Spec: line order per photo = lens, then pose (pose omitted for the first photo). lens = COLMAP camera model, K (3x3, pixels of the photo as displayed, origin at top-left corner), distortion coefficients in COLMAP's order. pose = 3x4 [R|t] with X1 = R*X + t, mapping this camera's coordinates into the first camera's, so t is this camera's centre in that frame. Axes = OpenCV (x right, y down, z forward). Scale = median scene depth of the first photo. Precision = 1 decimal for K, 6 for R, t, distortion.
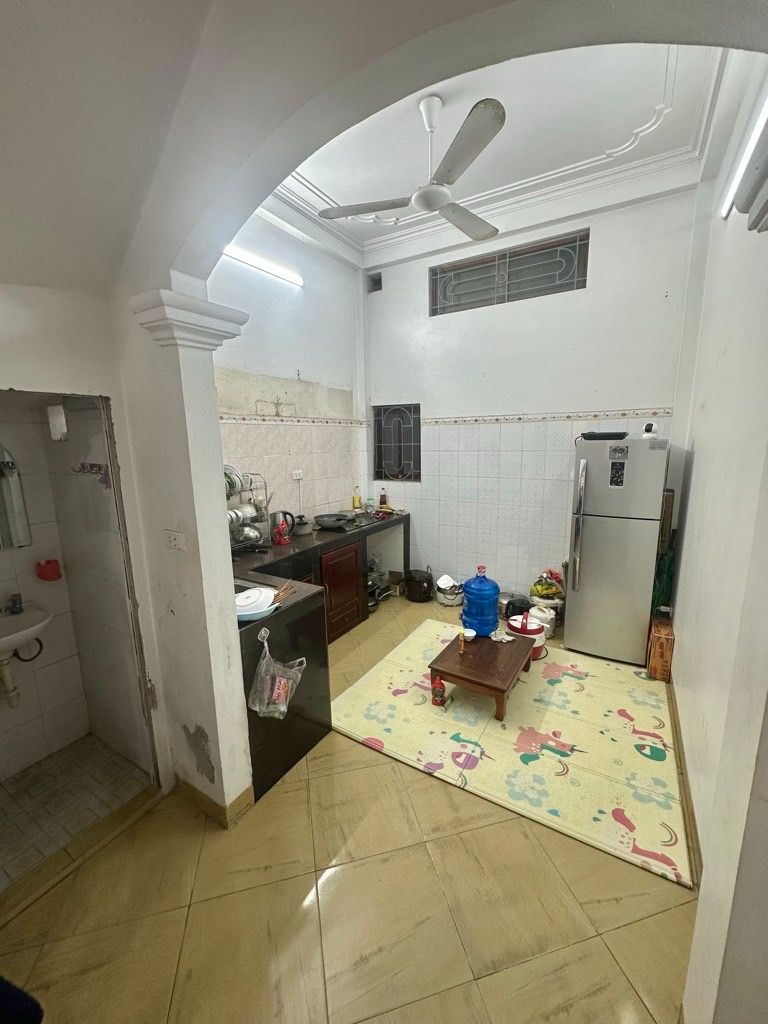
lens RADIAL K [[411.9, 0, 382.9], [0, 411.9, 509.6], [0, 0, 1]] dist [-0.001707, 0.000530]
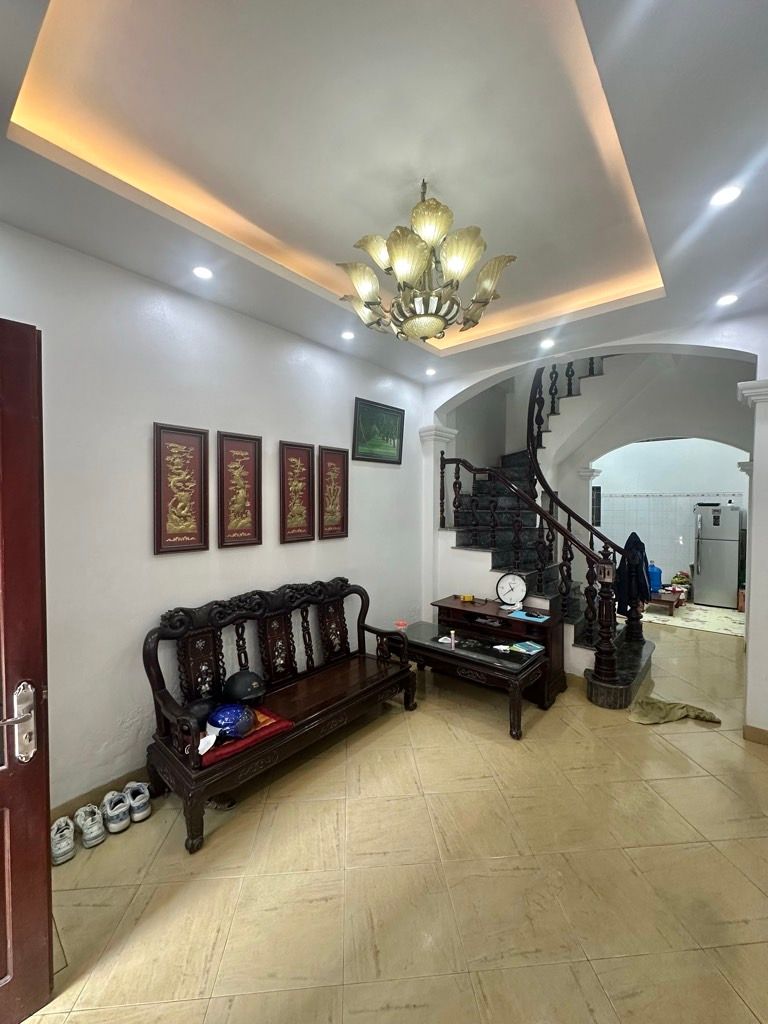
lens RADIAL K [[411.9, 0, 382.9], [0, 411.9, 509.6], [0, 0, 1]] dist [-0.001707, 0.000530]
pose [[0.985561, 0.021686, -0.167927, -0.821256], [-0.046870, 0.987951, -0.147498, 0.257810], [0.162705, 0.153239, 0.974702, -1.446301]]
